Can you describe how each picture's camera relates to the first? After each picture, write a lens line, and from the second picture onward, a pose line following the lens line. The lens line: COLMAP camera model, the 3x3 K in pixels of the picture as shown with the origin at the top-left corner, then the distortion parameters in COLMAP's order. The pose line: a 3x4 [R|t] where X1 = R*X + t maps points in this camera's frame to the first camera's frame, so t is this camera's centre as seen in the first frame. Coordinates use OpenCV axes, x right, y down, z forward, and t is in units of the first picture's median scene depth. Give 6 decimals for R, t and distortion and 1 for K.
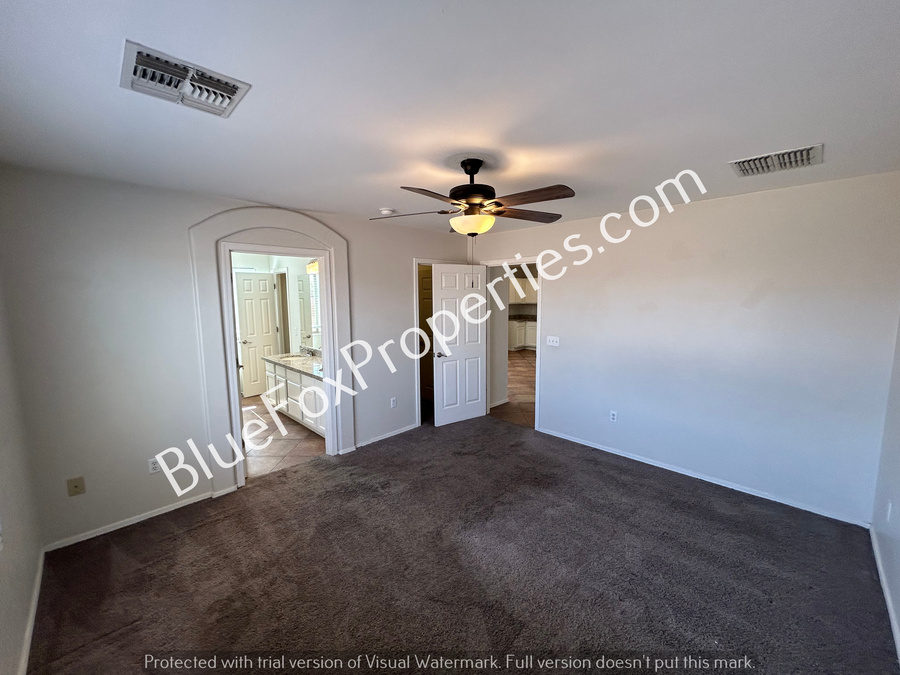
lens RADIAL K [[360.6, 0, 450.8], [0, 360.6, 337.4], [0, 0, 1]] dist [-0.009006, 0.001028]
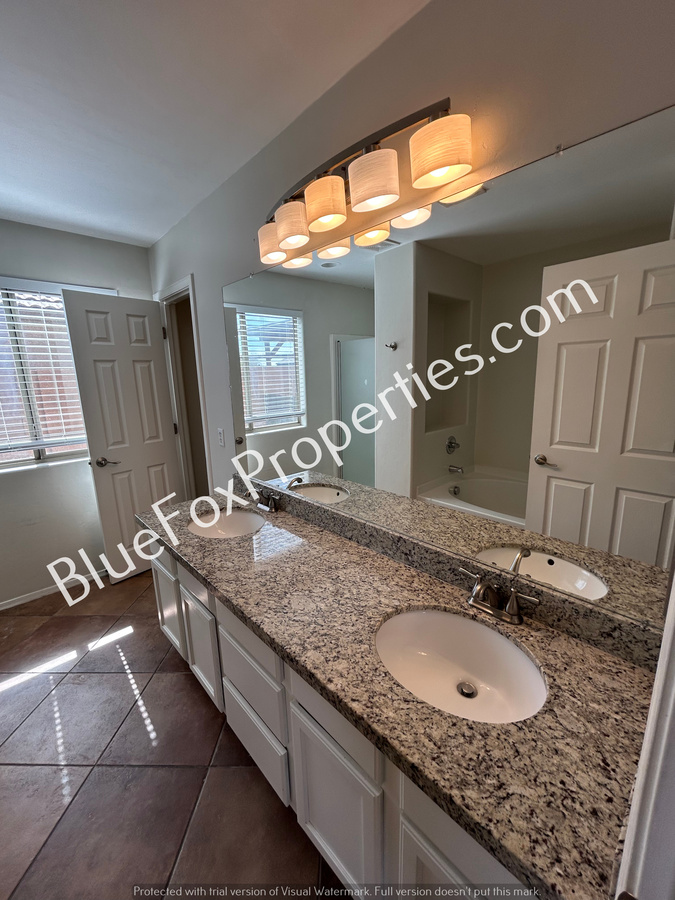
lens RADIAL K [[360.6, 0, 337.7], [0, 360.6, 454.9], [0, 0, 1]] dist [-0.009006, 0.001028]
pose [[0.999682, -0.003947, -0.024886, -0.269984], [0.006688, 0.993794, 0.111038, -0.040107], [0.024294, -0.111169, 0.993504, 0.556785]]
